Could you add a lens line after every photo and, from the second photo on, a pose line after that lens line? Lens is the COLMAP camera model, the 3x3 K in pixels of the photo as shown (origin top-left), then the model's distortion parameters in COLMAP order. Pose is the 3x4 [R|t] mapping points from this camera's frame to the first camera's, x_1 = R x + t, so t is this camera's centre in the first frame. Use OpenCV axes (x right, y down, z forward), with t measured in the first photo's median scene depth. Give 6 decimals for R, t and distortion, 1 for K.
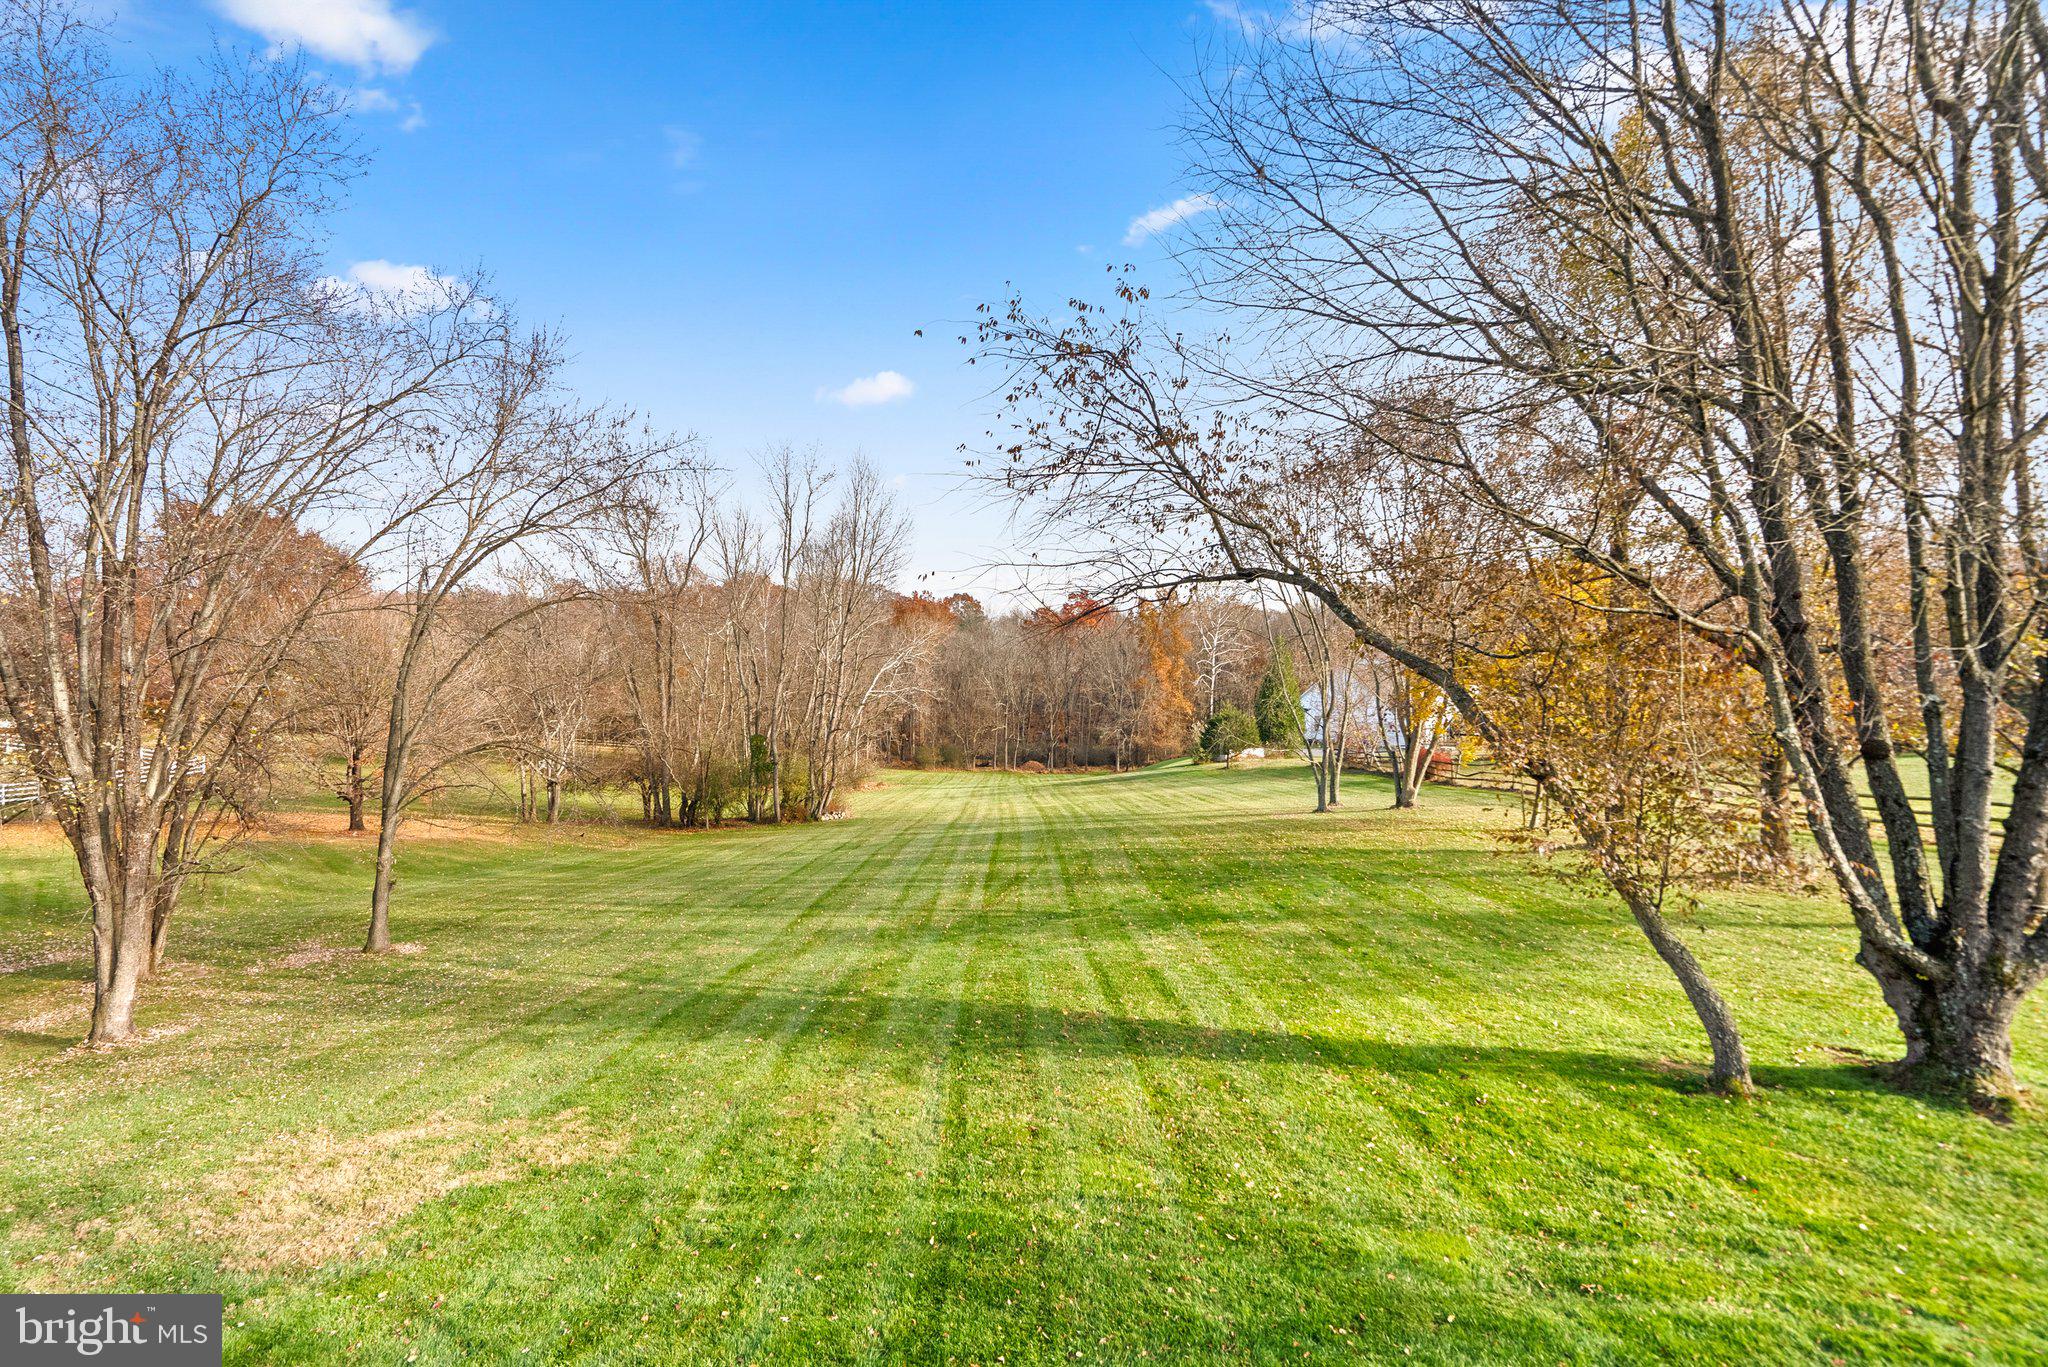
lens RADIAL K [[939.8, 0, 1013.9], [0, 939.8, 667.6], [0, 0, 1]] dist [-0.002064, 0.000496]
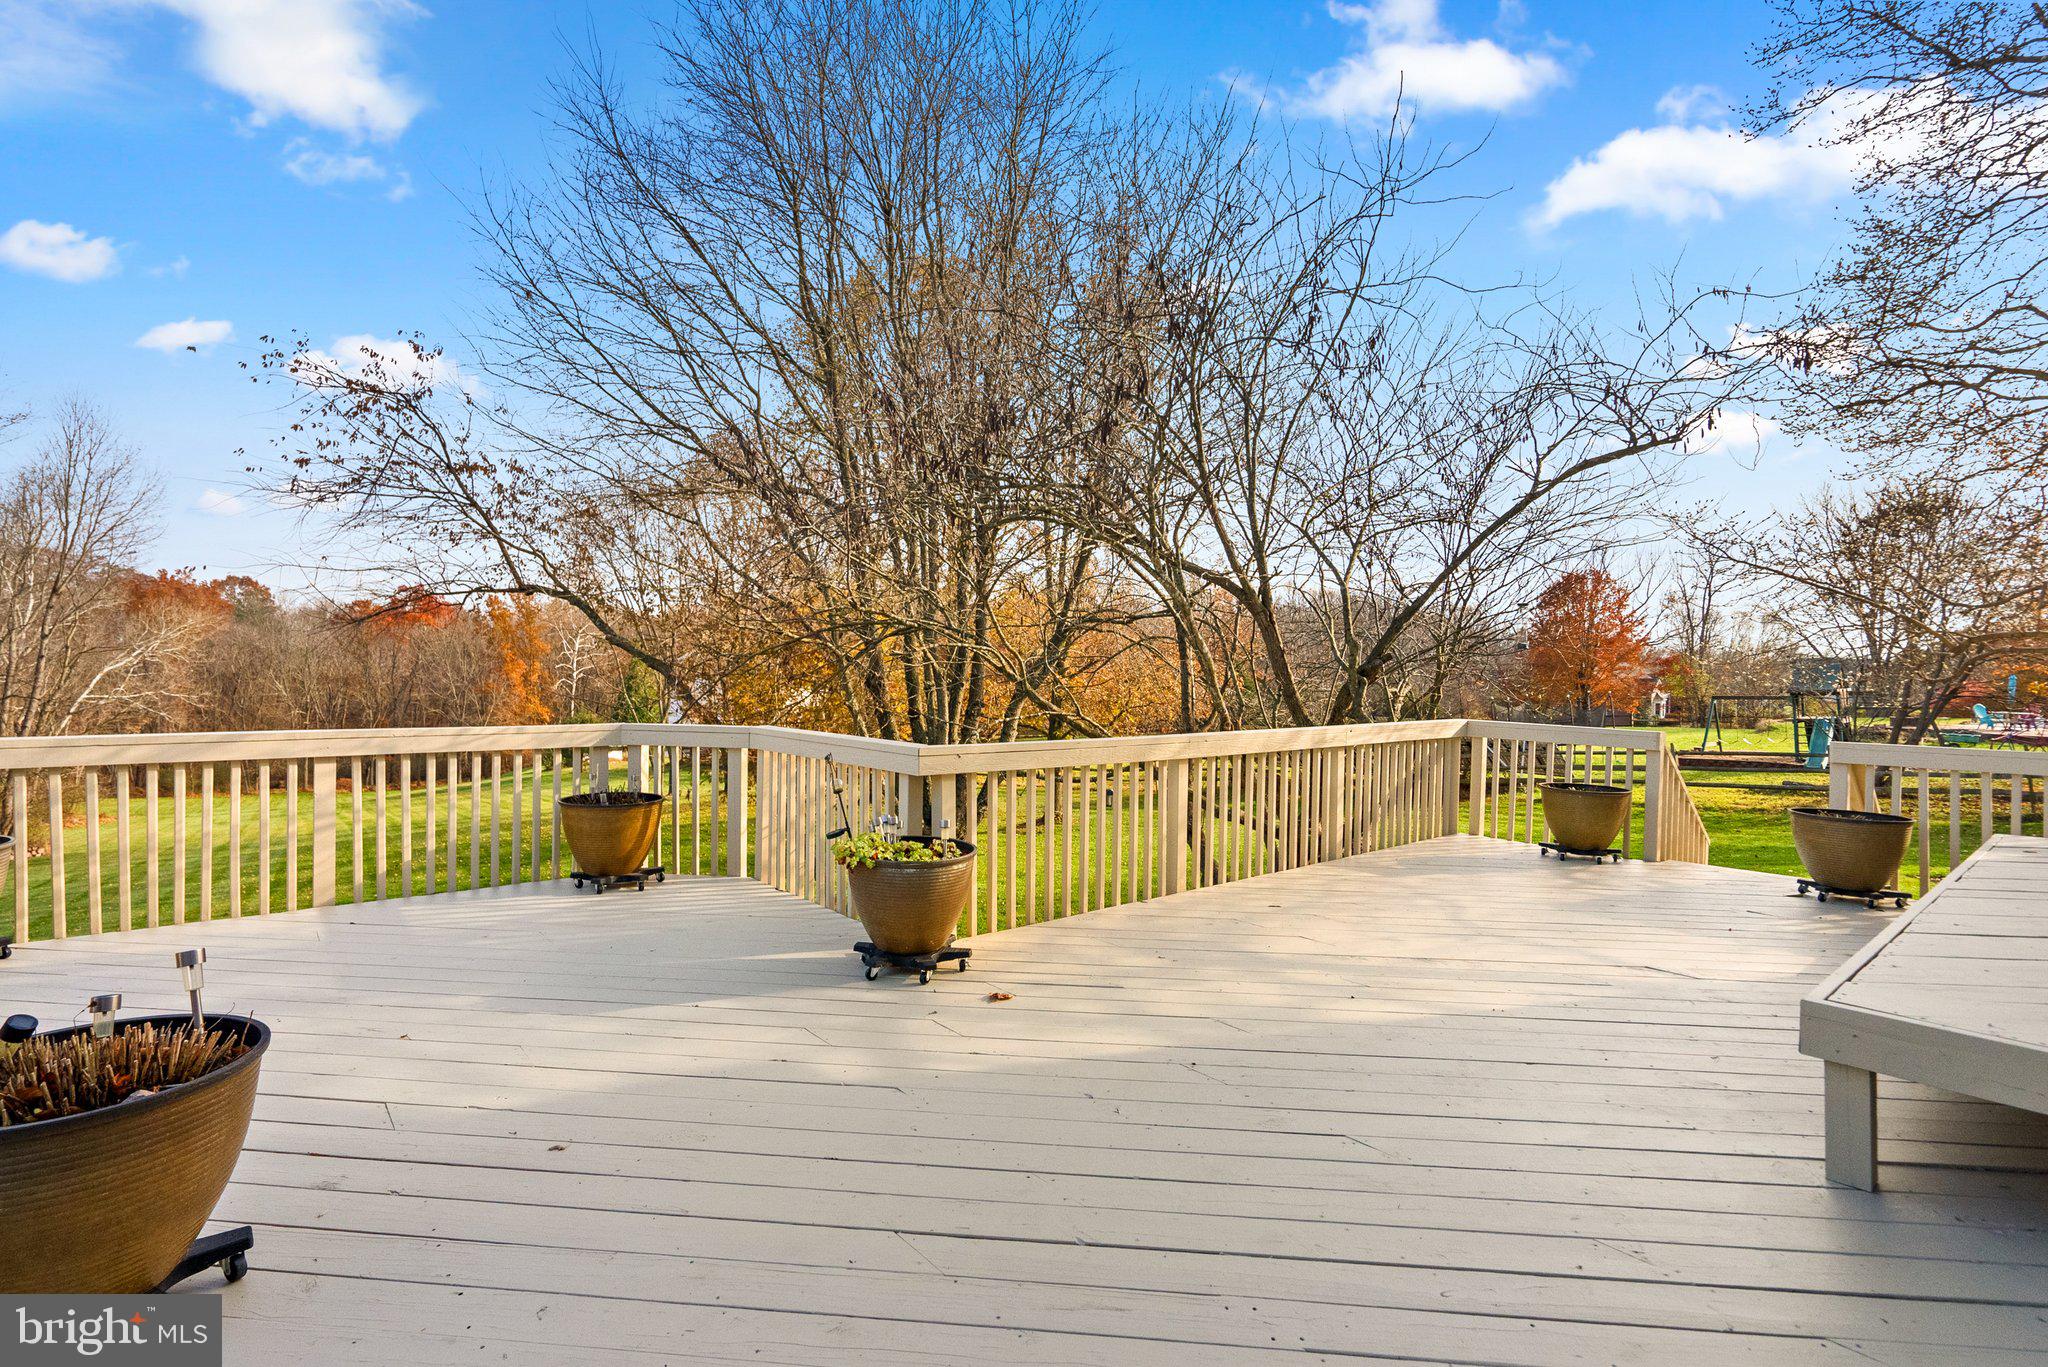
lens RADIAL K [[946.2, 0, 1020.5], [0, 946.2, 679.3], [0, 0, 1]] dist [-0.008052, 0.001424]
pose [[0.803523, 0.008103, 0.595219, 0.020669], [-0.010587, 0.999944, 0.000680, 0.013554], [-0.595180, -0.006848, 0.803563, -0.378285]]
